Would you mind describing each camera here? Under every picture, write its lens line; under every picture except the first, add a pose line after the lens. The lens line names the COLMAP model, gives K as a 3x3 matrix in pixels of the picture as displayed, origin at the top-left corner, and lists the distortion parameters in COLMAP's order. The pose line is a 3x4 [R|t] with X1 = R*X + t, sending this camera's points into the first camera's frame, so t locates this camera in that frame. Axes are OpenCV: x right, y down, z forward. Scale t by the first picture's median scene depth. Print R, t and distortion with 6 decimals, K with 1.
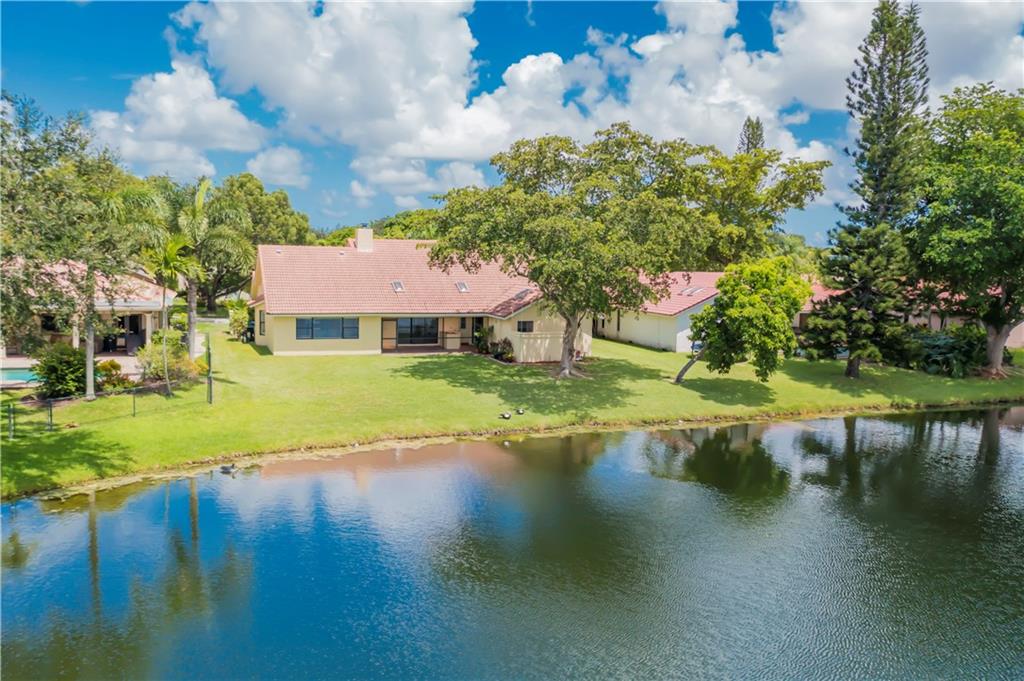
lens RADIAL K [[843.3, 0, 512.0], [0, 843.3, 340.5], [0, 0, 1]] dist [0.001092, 0.008947]
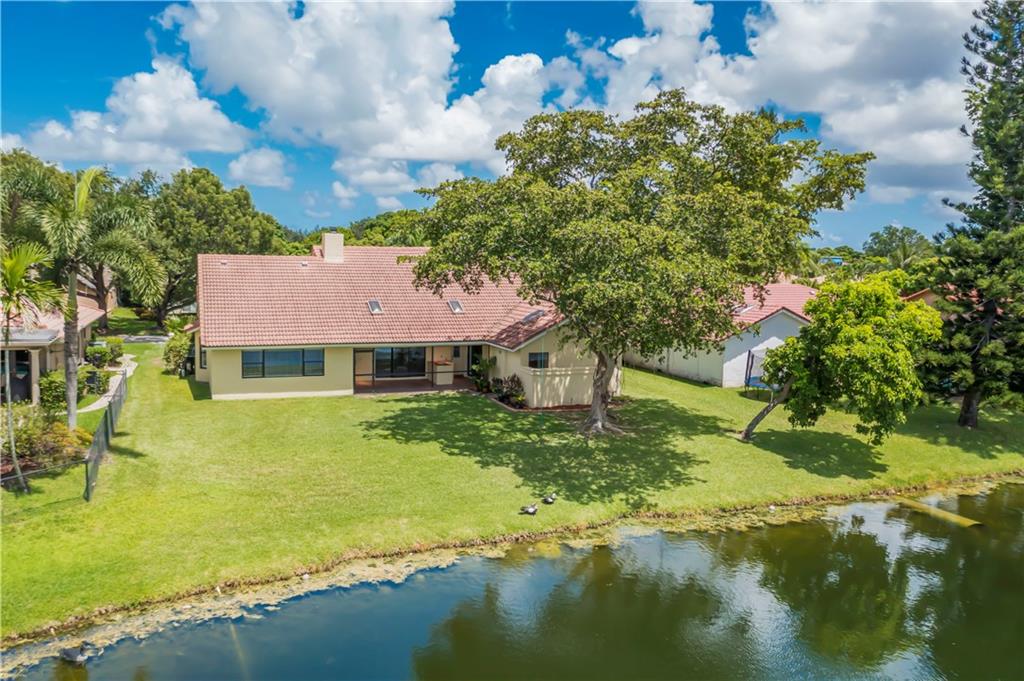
lens RADIAL K [[796.6, 0, 503.9], [0, 796.6, 344.1], [0, 0, 1]] dist [0.016745, 0.004085]
pose [[0.999831, -0.004559, 0.017783, -0.026993], [0.004342, 0.999916, 0.012231, -0.036860], [-0.017837, -0.012151, 0.999767, 0.244090]]
